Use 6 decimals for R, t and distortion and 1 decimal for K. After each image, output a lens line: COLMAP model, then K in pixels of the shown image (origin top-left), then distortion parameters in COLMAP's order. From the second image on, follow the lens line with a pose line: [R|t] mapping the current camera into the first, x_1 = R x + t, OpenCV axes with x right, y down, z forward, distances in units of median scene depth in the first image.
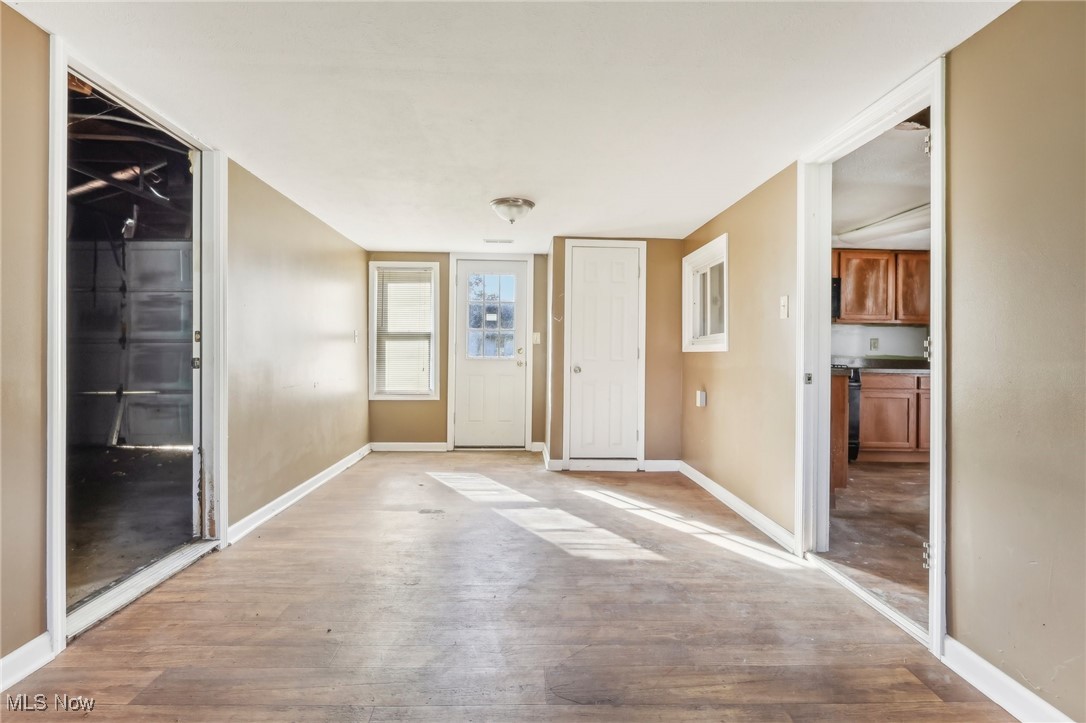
lens RADIAL K [[558.4, 0, 543.0], [0, 558.4, 361.5], [0, 0, 1]] dist [0.042452, 0.000057]
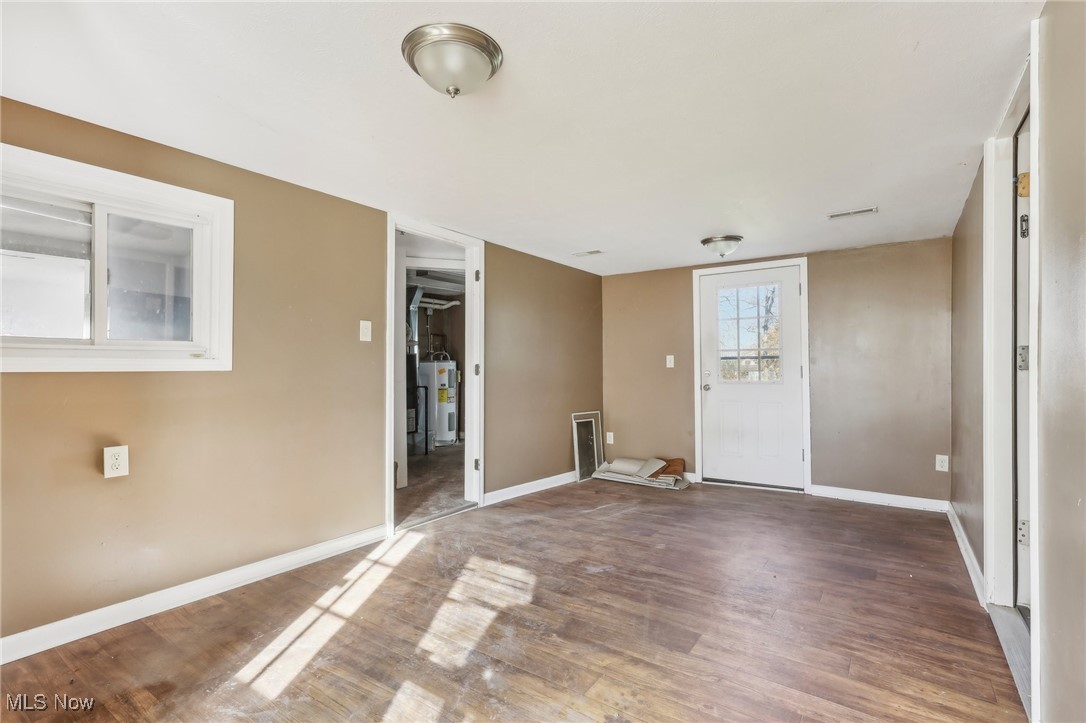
lens RADIAL K [[504.6, 0, 553.1], [0, 504.6, 361.5], [0, 0, 1]] dist [0.001250, 0.006409]
pose [[-0.806153, -0.005536, 0.591681, -0.541639], [-0.004186, 0.999985, 0.003653, -0.045364], [-0.591692, 0.000468, -0.806164, 1.882628]]
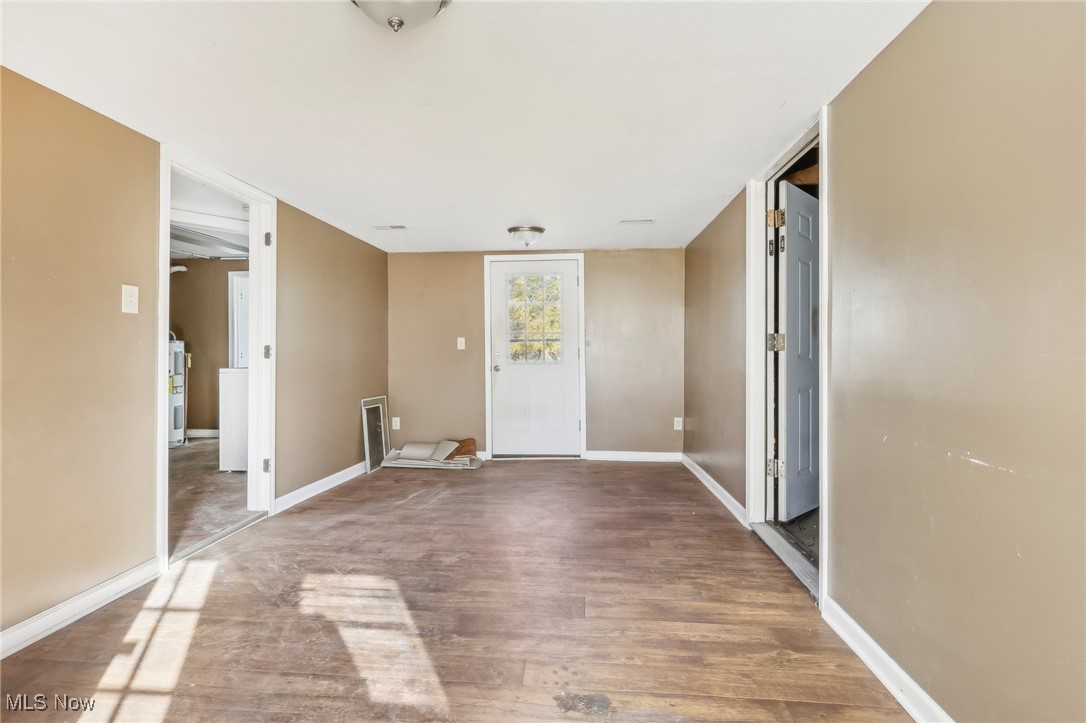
lens RADIAL K [[500.4, 0, 541.6], [0, 500.4, 343.2], [0, 0, 1]] dist [-0.003230, 0.000461]
pose [[-0.992000, -0.010960, 0.125762, -0.296939], [-0.011222, 0.999936, -0.001375, -0.041393], [-0.125739, -0.002775, -0.992059, 1.951235]]
